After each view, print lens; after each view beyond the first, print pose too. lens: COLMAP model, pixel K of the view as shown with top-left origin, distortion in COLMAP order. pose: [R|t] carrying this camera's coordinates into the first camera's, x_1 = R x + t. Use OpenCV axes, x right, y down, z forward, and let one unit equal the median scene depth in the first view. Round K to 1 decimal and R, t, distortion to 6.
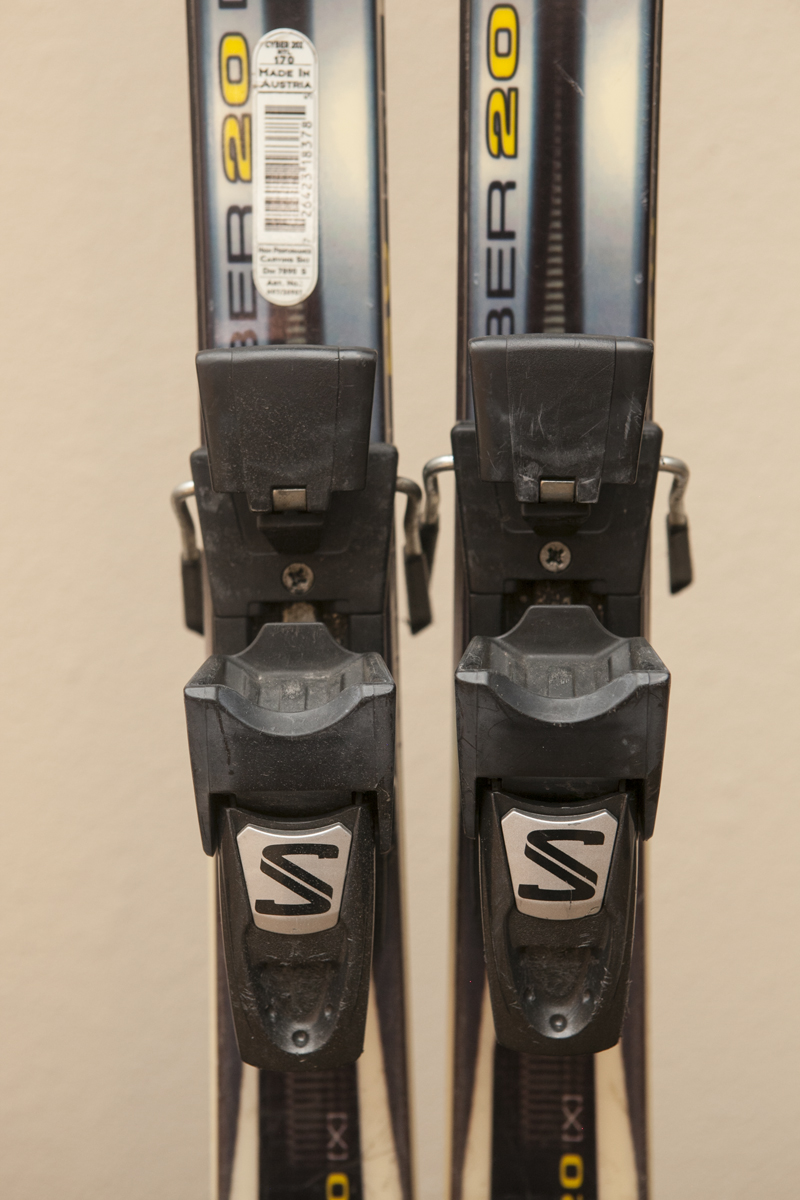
lens RADIAL K [[2053.6, 0, 395.4], [0, 2053.6, 604.2], [0, 0, 1]] dist [0.197316, 0.000000]
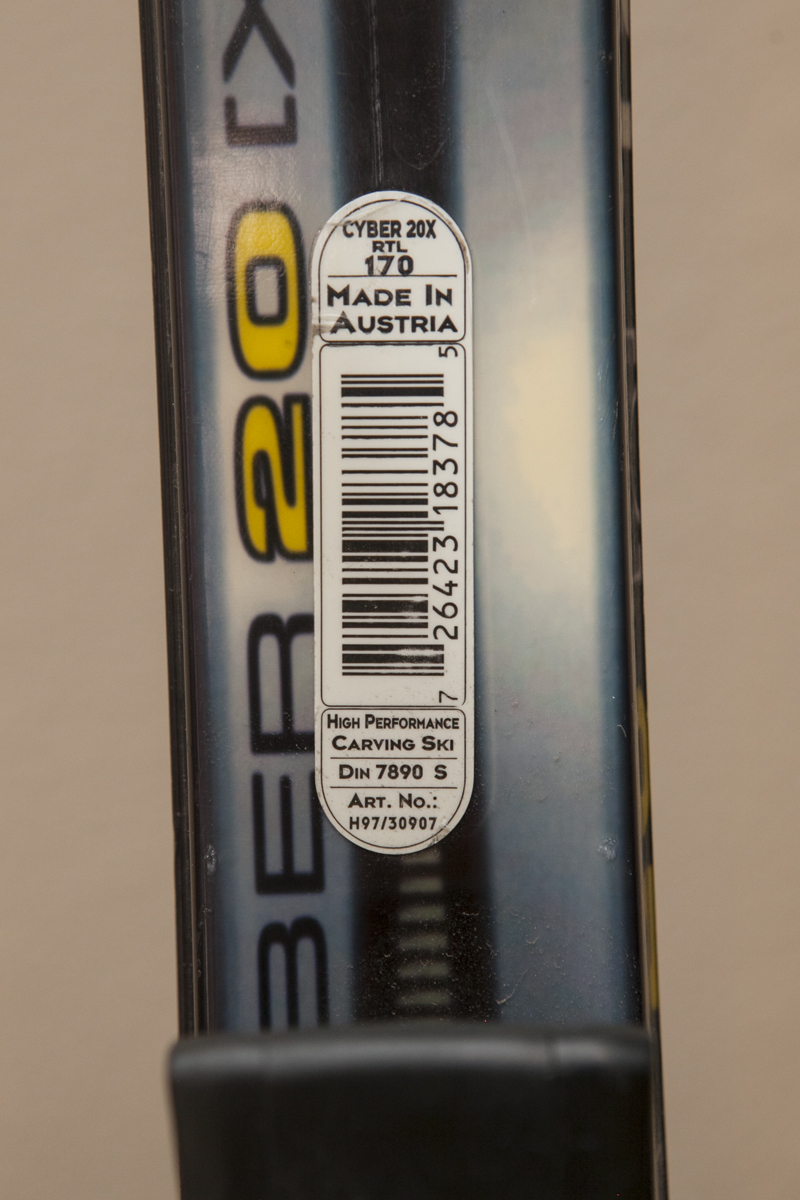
lens RADIAL K [[2897.6, 0, 400.7], [0, 2897.6, 598.0], [0, 0, 1]] dist [0.354572, 0.000000]
pose [[0.999728, -0.014631, -0.018169, -0.041619], [0.013612, 0.998395, -0.054979, -0.164888], [0.018945, 0.054716, 0.998322, 0.437545]]
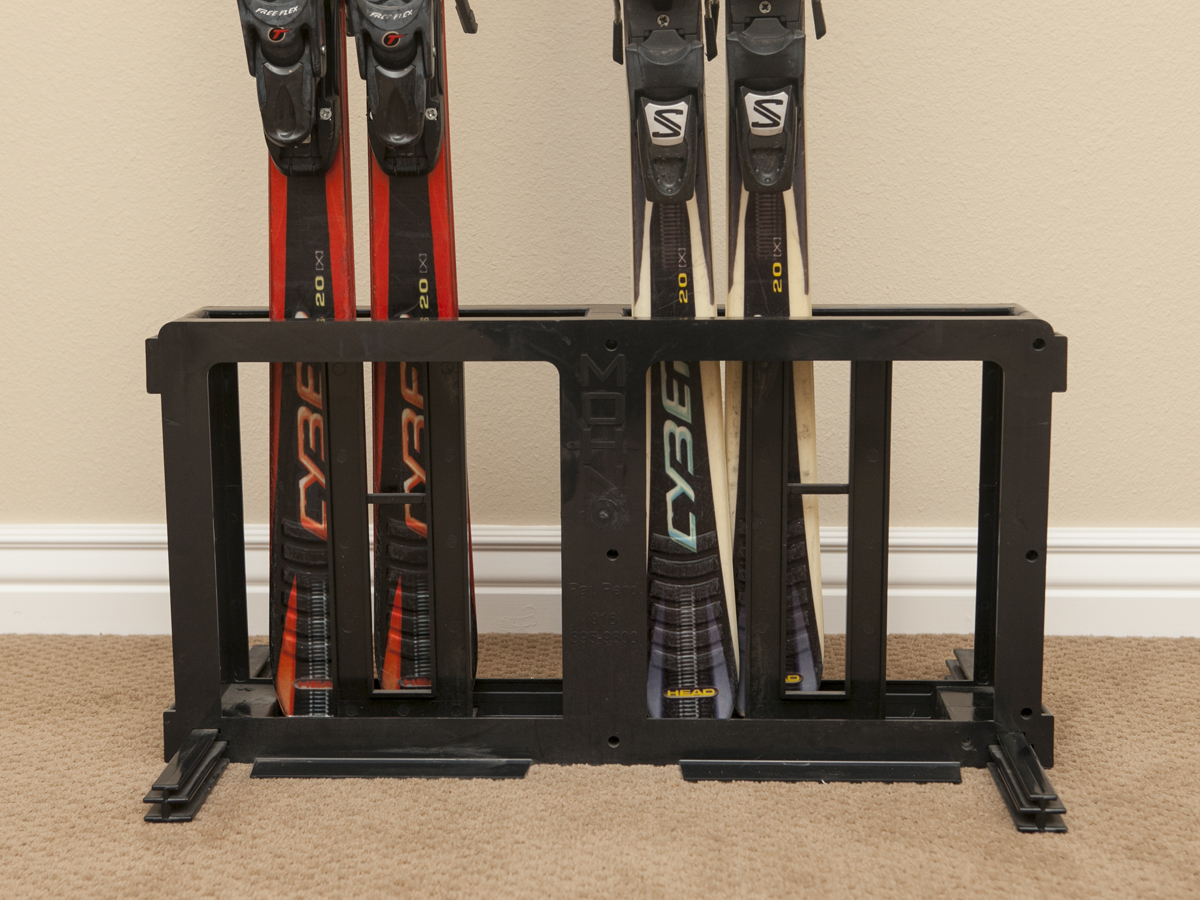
lens RADIAL K [[1869.2, 0, 599.5], [0, 1869.2, 447.9], [0, 0, 1]] dist [0.024358, 0.000000]
pose [[0.998823, -0.019646, -0.044347, -0.034300], [0.020816, 0.999443, 0.026078, 0.451130], [0.043810, -0.026970, 0.998676, -1.316588]]
